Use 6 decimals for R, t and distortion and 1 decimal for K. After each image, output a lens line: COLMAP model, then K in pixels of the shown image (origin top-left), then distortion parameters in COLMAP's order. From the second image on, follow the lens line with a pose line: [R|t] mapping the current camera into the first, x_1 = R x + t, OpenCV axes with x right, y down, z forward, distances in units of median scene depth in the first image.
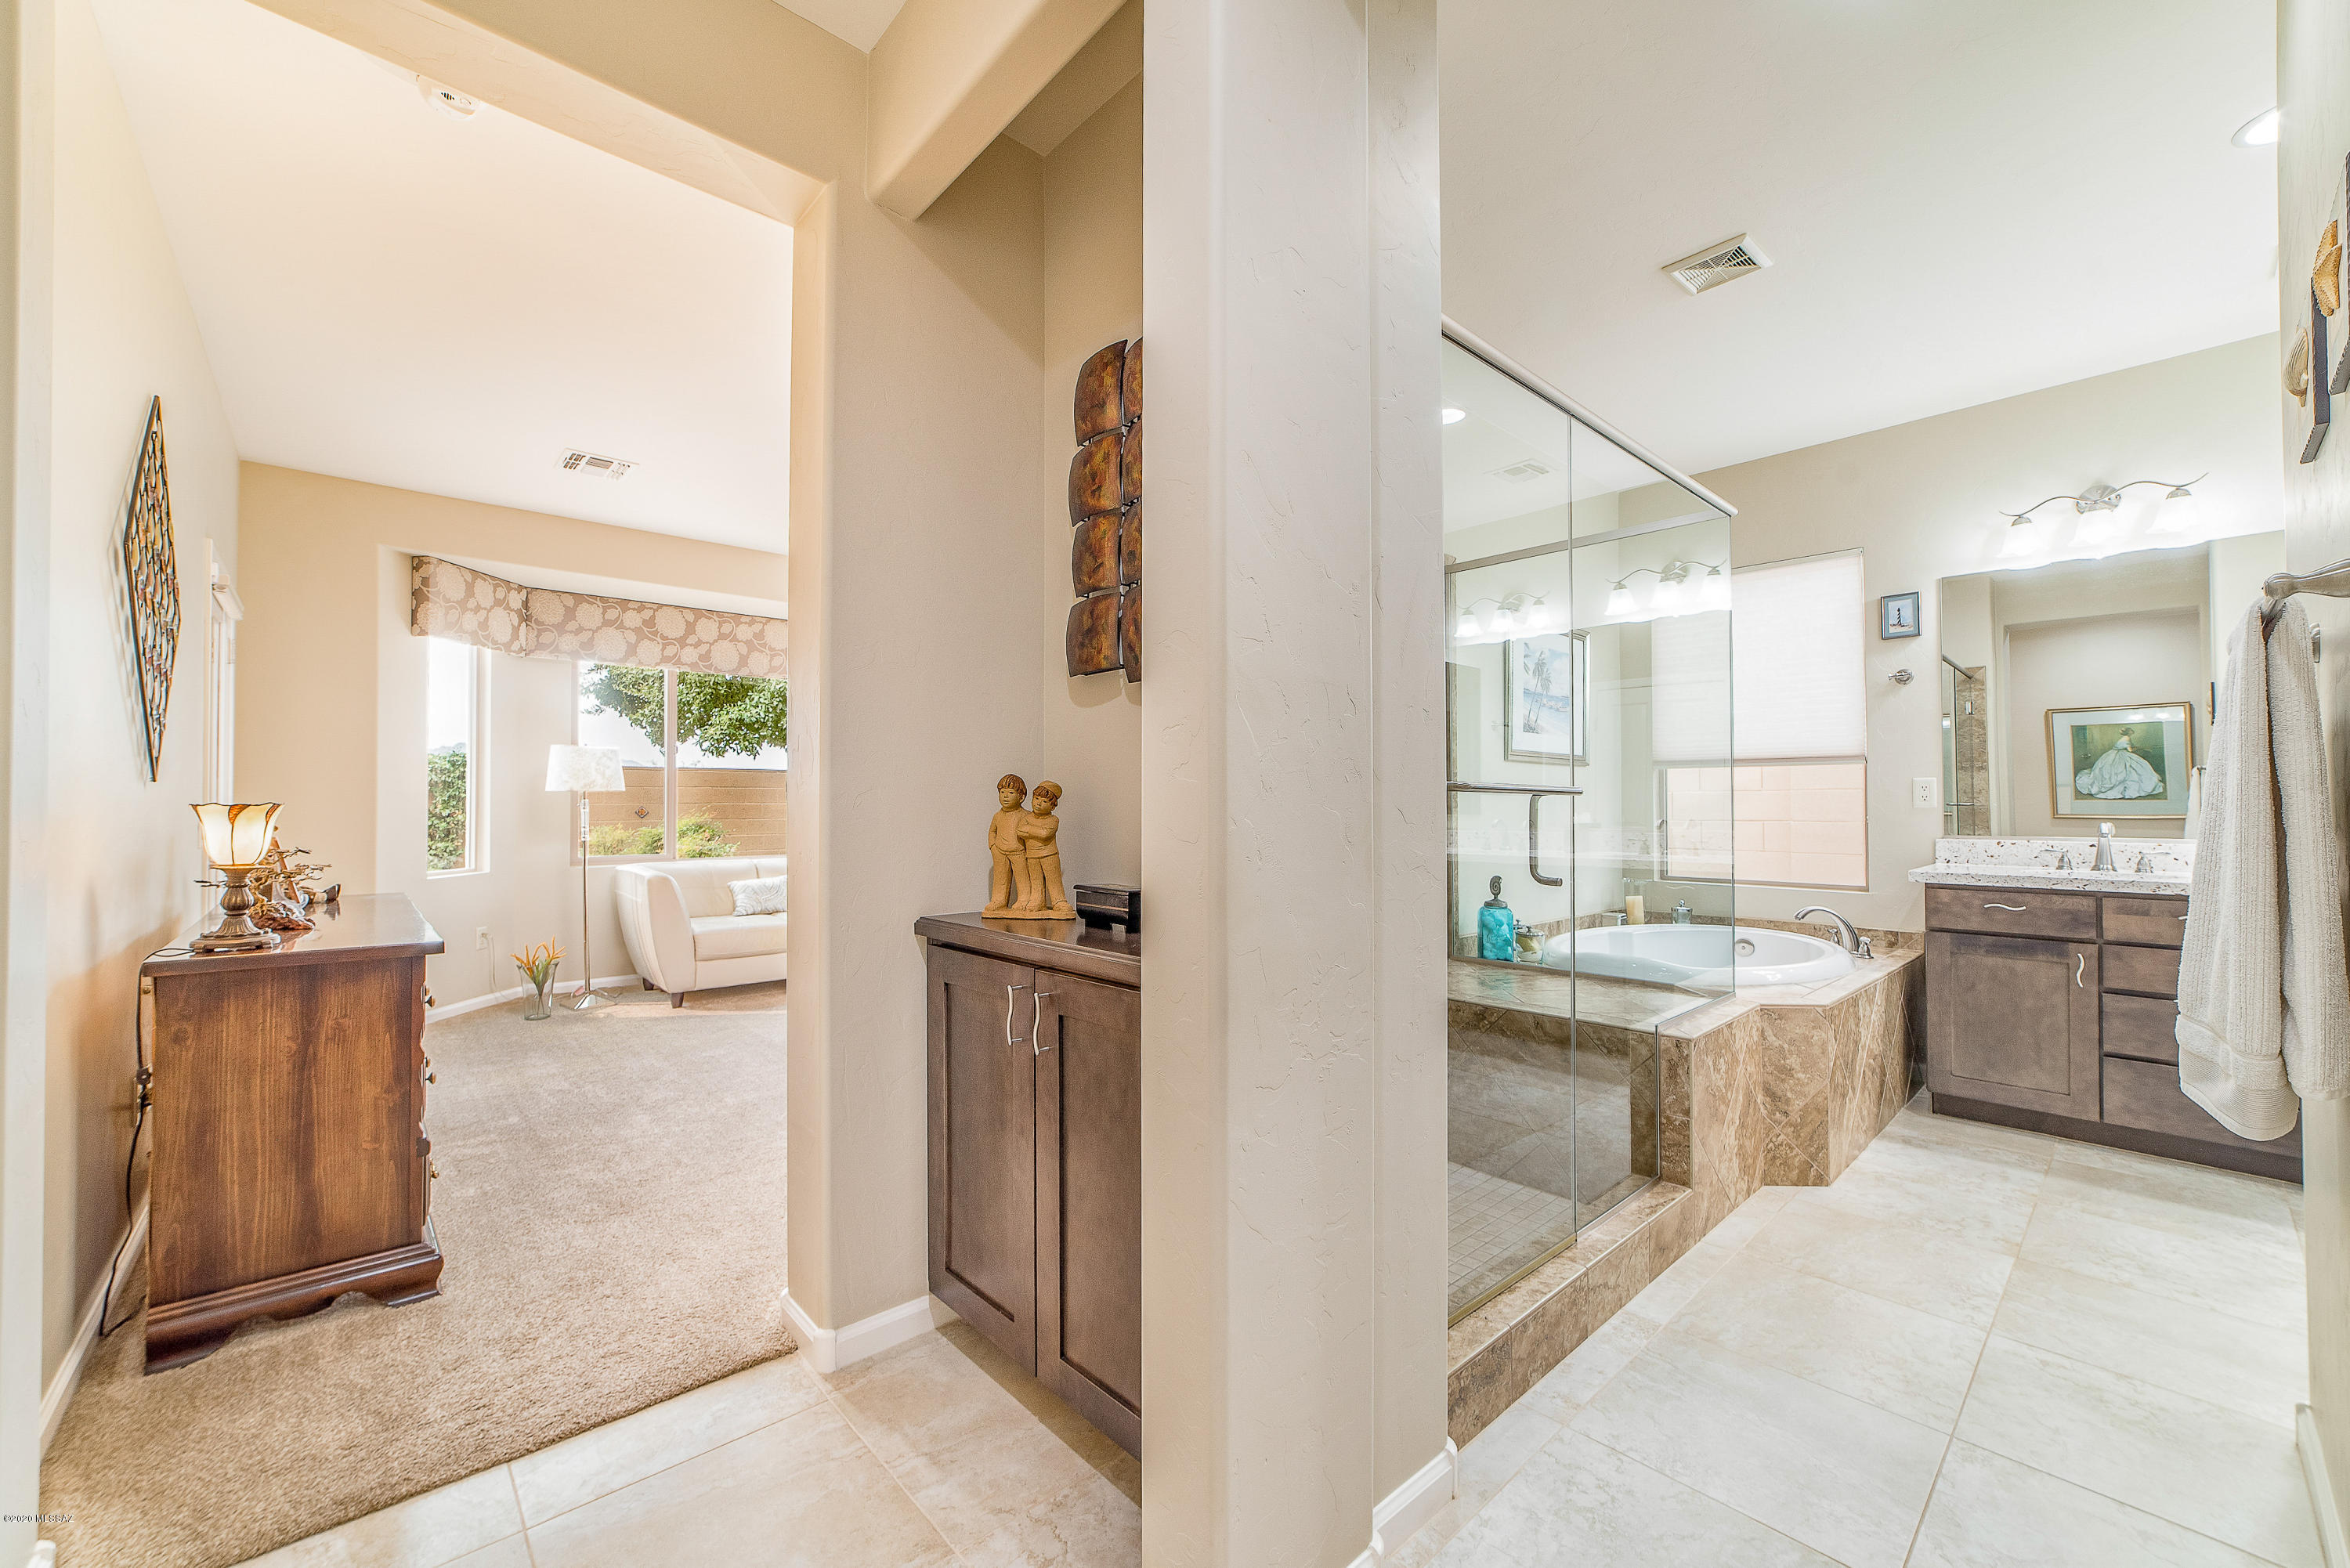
lens RADIAL K [[924.1, 0, 1157.2], [0, 924.1, 794.0], [0, 0, 1]] dist [0.001230, 0.000384]
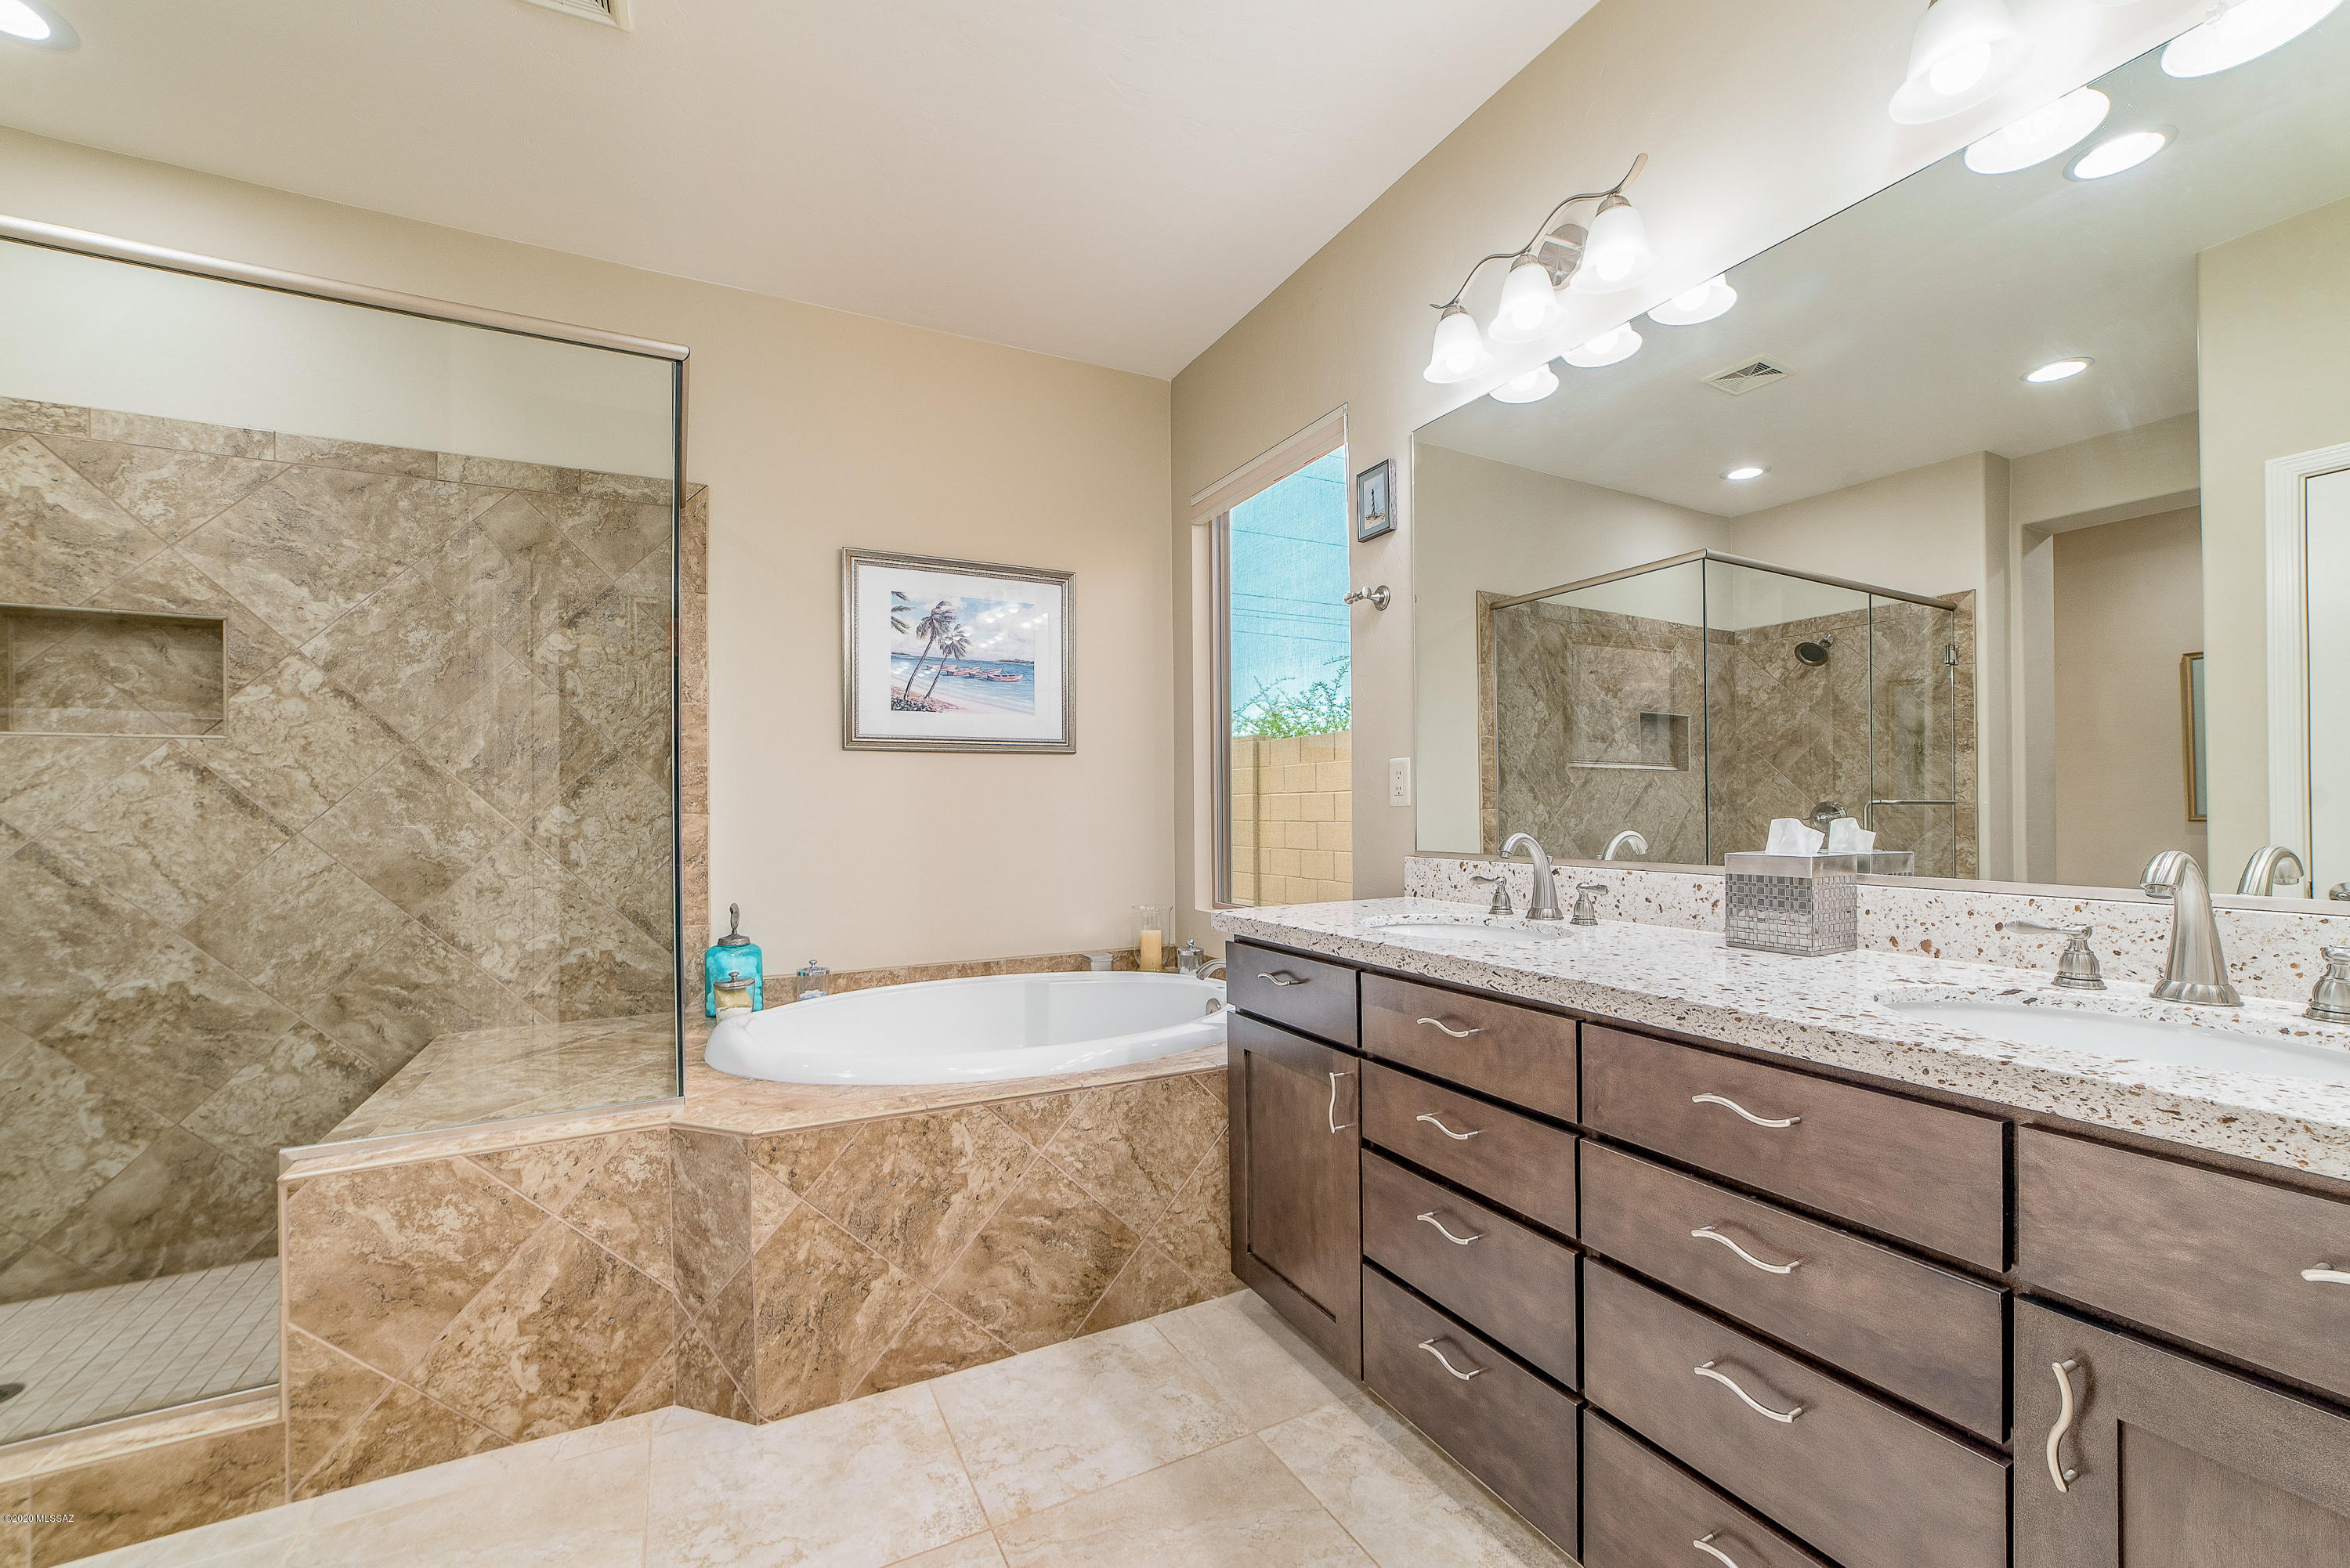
lens RADIAL K [[915.5, 0, 1169.4], [0, 915.5, 813.0], [0, 0, 1]] dist [-0.016798, -0.000009]
pose [[0.962104, -0.008642, -0.272545, 1.060108], [0.011937, 0.999874, 0.010434, 0.013299], [0.272420, -0.013292, 0.962087, 0.459597]]
